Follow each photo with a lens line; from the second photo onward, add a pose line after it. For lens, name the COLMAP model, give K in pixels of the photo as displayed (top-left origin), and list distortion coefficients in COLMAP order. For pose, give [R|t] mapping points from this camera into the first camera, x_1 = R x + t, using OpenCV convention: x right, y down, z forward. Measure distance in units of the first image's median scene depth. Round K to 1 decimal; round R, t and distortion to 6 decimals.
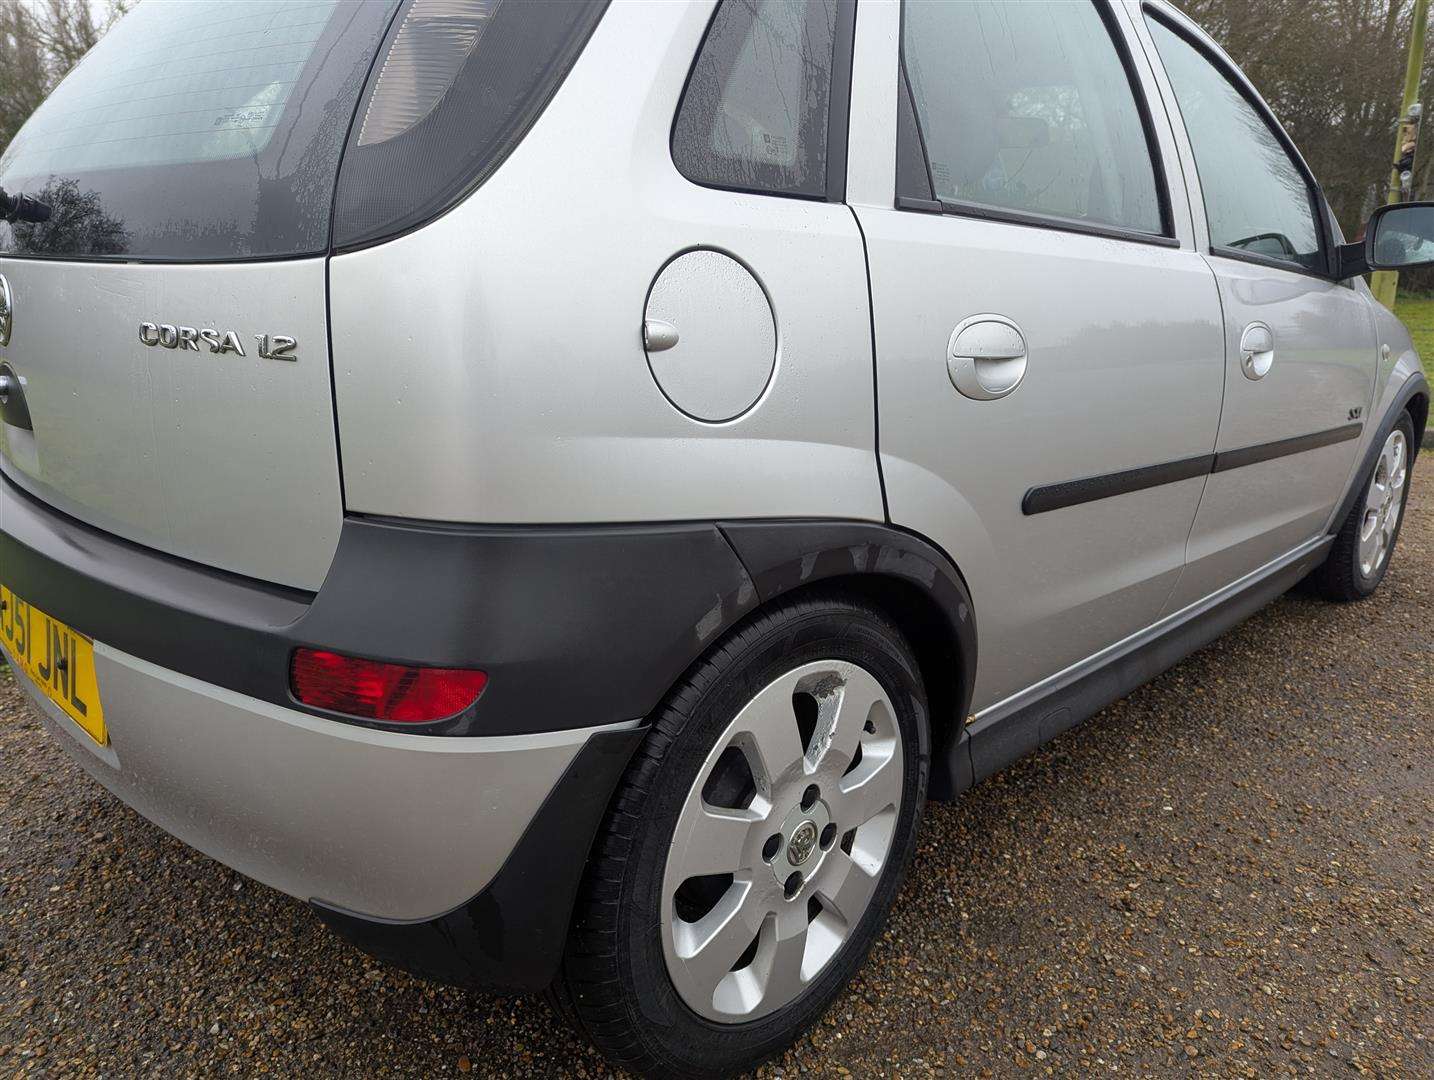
lens RADIAL K [[1028.9, 0, 705.5], [0, 1028.9, 555.7], [0, 0, 1]] dist [0.035428, -0.004664]
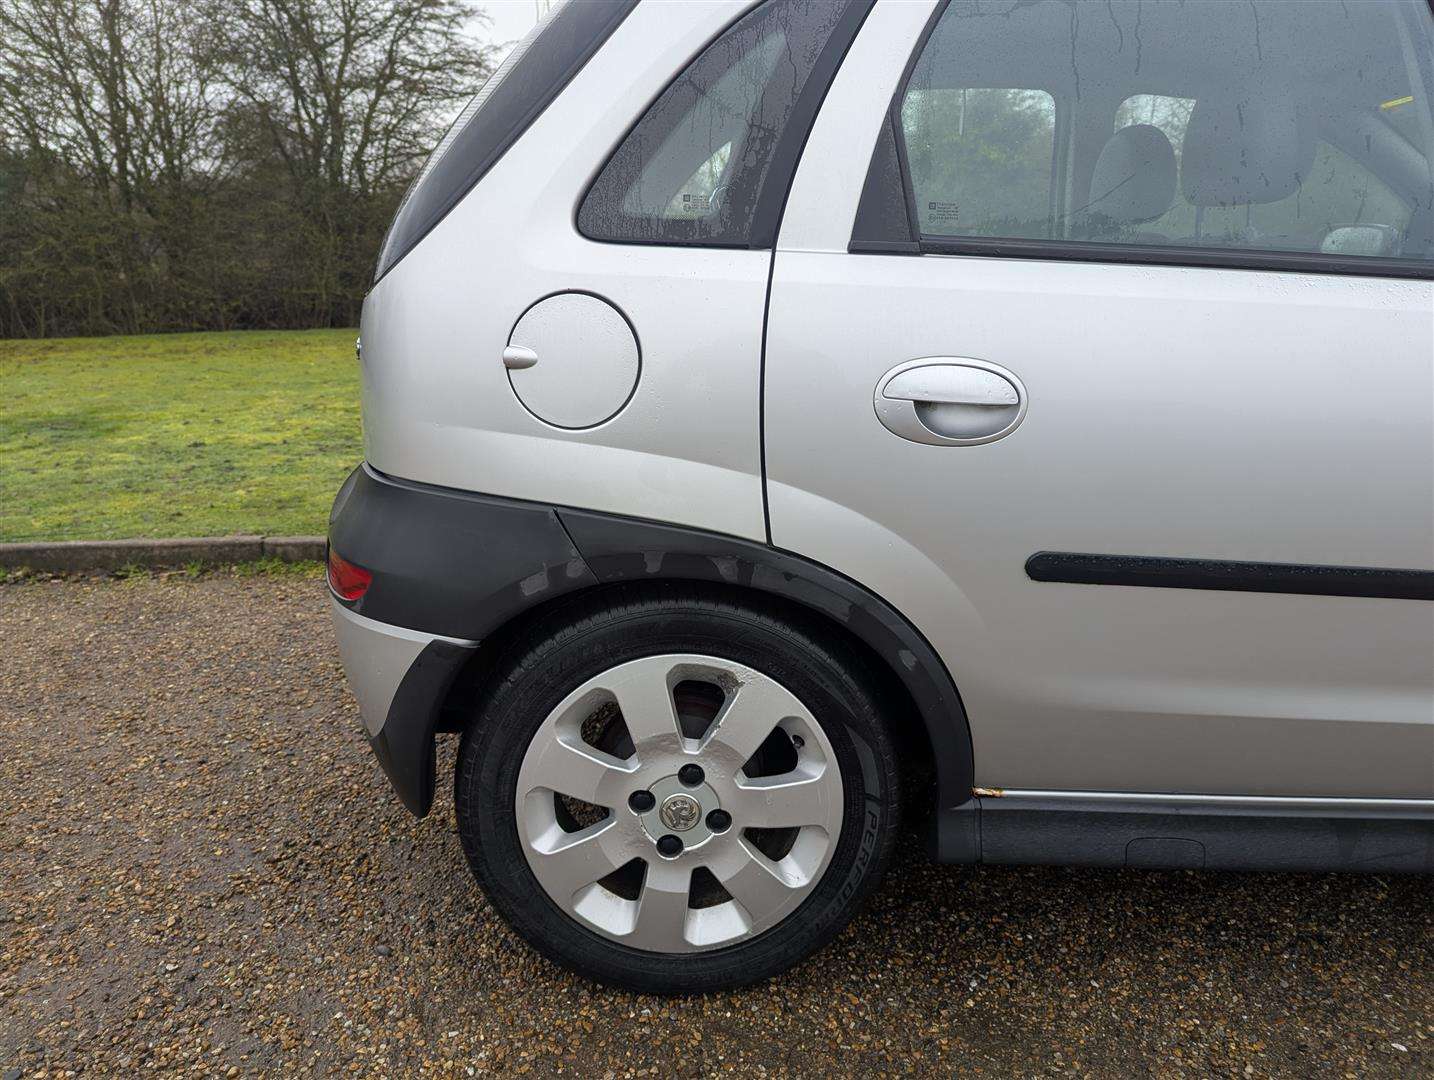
lens RADIAL K [[1028.9, 0, 705.5], [0, 1028.9, 555.7], [0, 0, 1]] dist [0.035428, -0.004664]
pose [[0.722087, 0.177138, -0.668739, 0.849725], [-0.190796, 0.980165, 0.053614, -0.065310], [0.664971, 0.088879, 0.741562, 0.163106]]
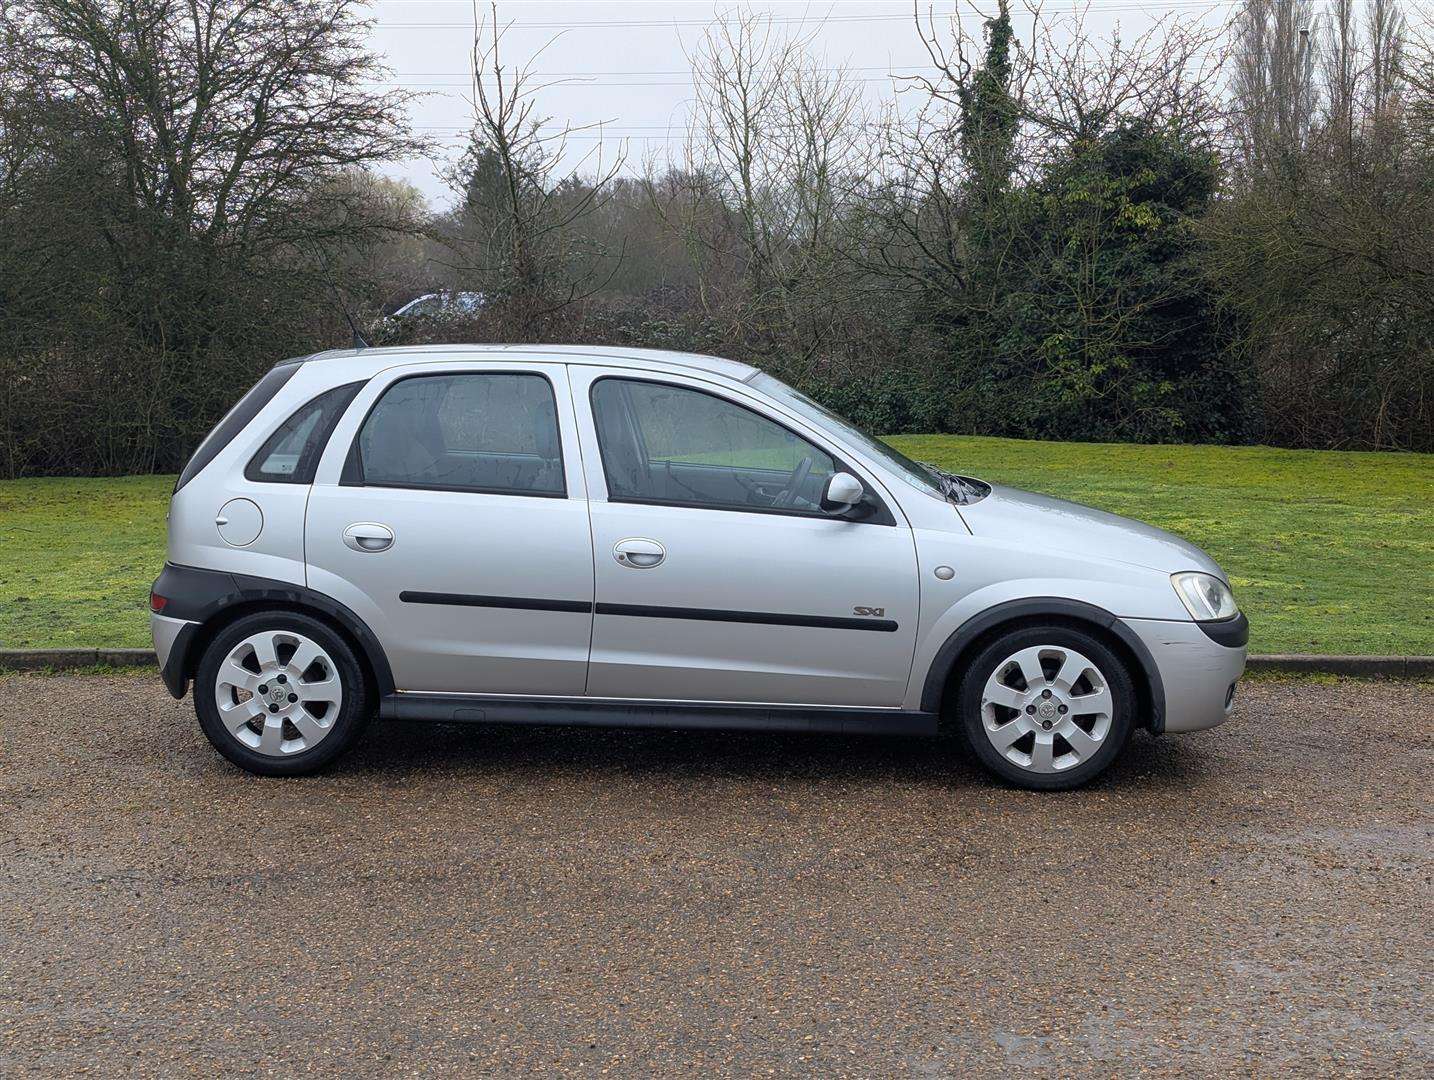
lens RADIAL K [[2141.5, 0, 717.0], [0, 2141.5, 540.0], [0, 0, 1]] dist [0.069796, -0.115832]
pose [[0.662018, 0.060552, -0.747038, 5.639266], [-0.204325, 0.973558, -0.102158, 0.228911], [0.721099, 0.220269, 0.656885, -2.276359]]
